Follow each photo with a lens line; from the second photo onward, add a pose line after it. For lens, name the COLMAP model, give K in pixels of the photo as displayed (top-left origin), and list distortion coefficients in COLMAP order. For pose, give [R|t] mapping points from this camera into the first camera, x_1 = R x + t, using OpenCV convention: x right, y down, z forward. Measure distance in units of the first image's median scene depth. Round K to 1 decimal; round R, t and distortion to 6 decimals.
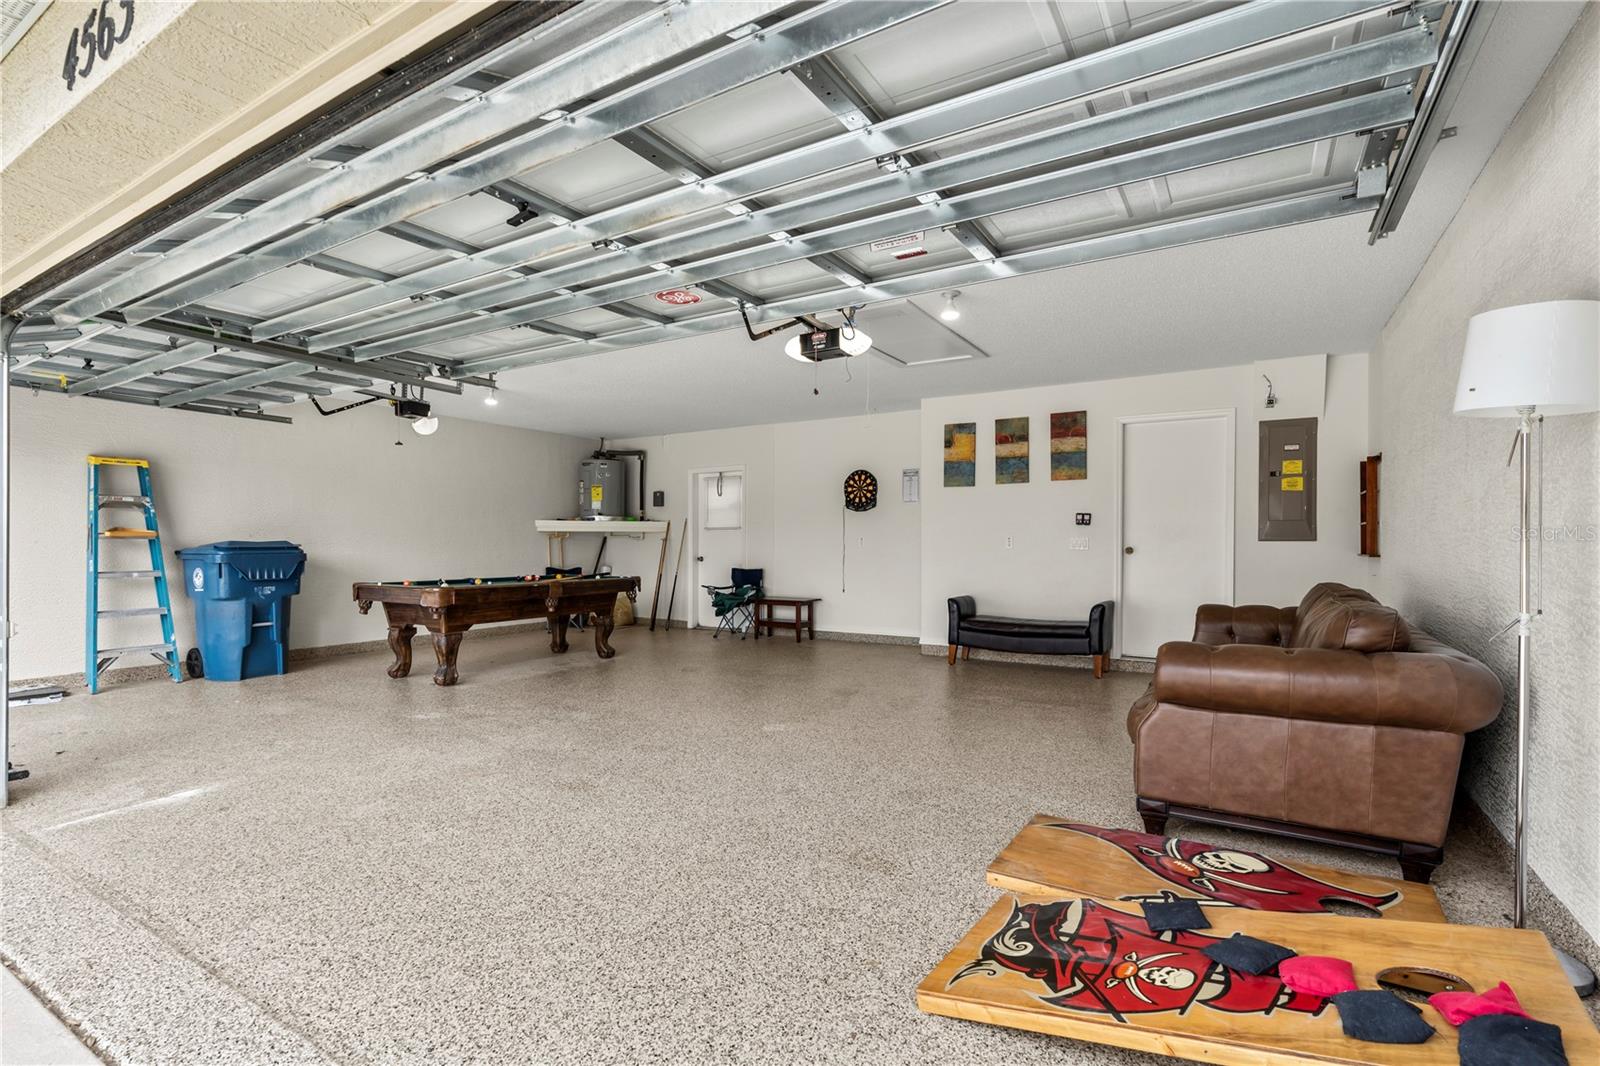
lens RADIAL K [[745.8, 0, 800.0], [0, 745.8, 533.0], [0, 0, 1]] dist [-0.004305, -0.000129]
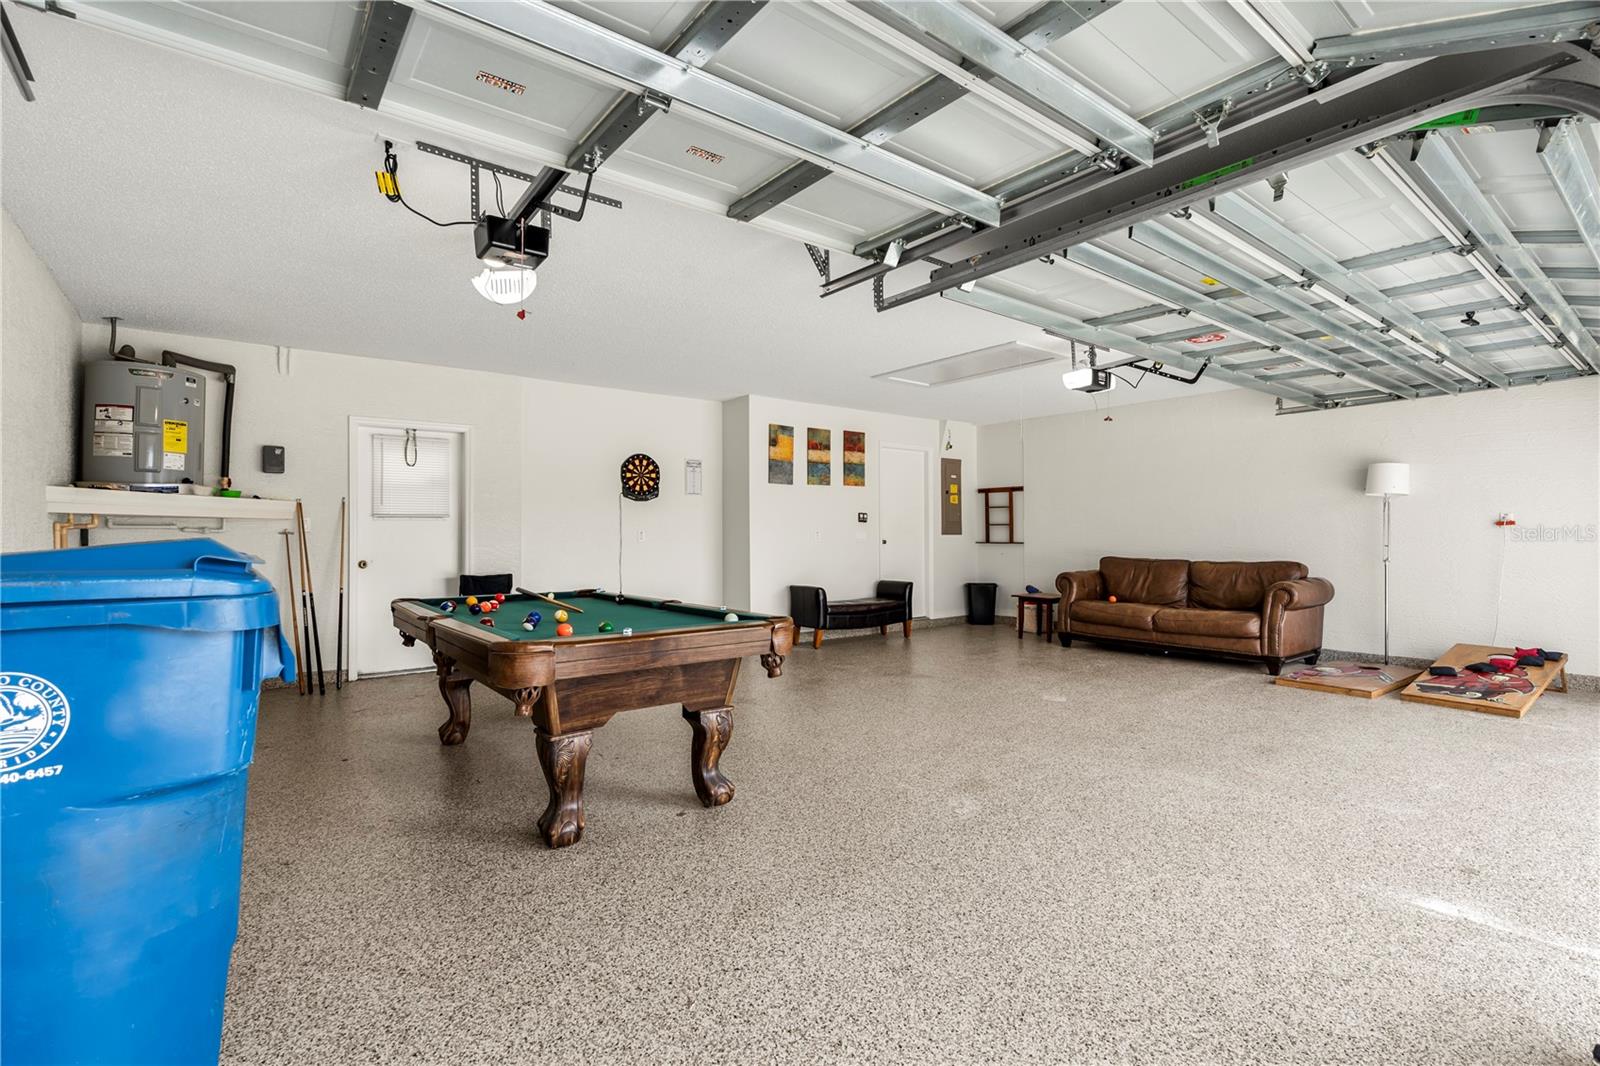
lens RADIAL K [[741.8, 0, 799.7], [0, 741.8, 509.2], [0, 0, 1]] dist [-0.002256, 0.000519]
pose [[0.352286, 0.031453, 0.935364, -0.783375], [-0.009104, 0.999503, -0.030181, 0.005814], [-0.935848, 0.002117, 0.352398, 0.611076]]
